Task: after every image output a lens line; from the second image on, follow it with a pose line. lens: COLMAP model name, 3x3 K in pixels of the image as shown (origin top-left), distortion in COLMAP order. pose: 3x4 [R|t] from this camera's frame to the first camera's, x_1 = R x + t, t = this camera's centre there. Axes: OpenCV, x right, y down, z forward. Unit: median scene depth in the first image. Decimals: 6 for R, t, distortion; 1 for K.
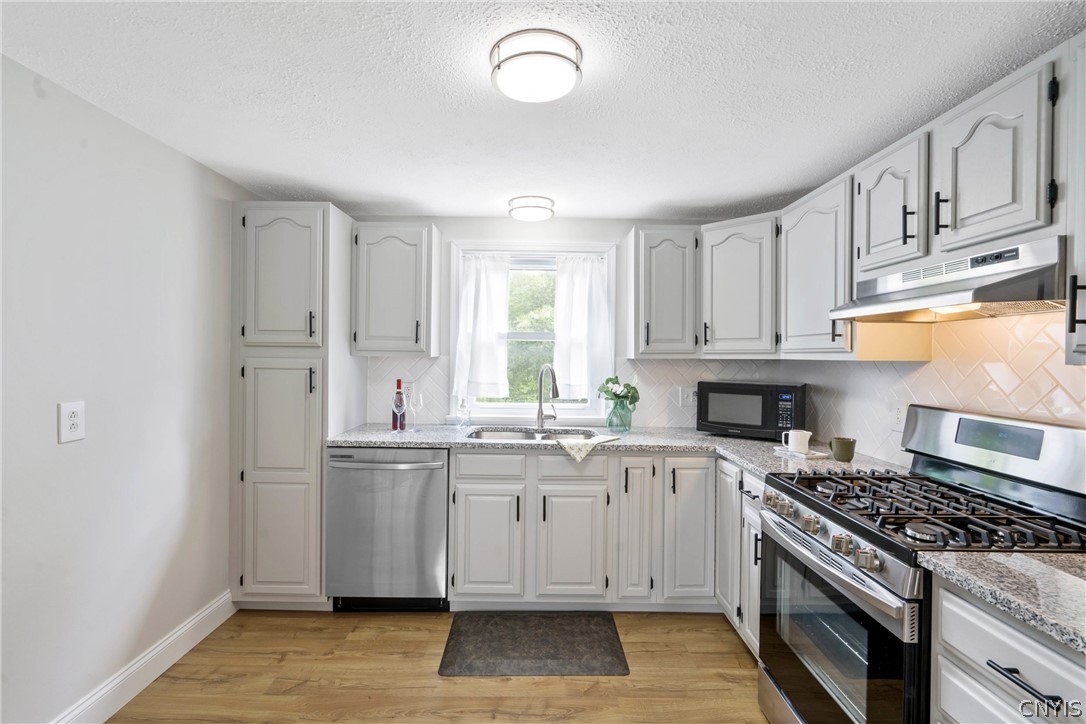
lens RADIAL K [[494.6, 0, 541.6], [0, 494.6, 355.5], [0, 0, 1]] dist [0.001045, 0.000772]
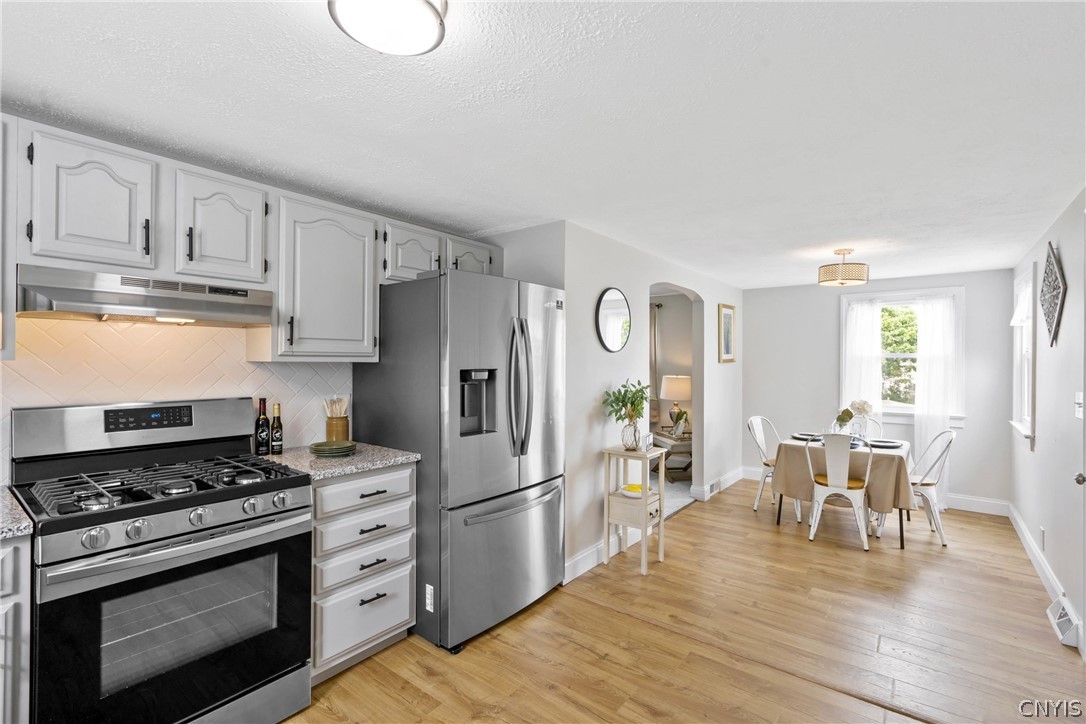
lens RADIAL K [[494.6, 0, 541.6], [0, 494.6, 355.5], [0, 0, 1]] dist [0.001045, 0.000772]
pose [[-0.782647, -0.014415, 0.622299, -0.418784], [-0.018369, 0.999831, 0.000058, -0.010478], [-0.622195, -0.011385, -0.782780, 0.856070]]
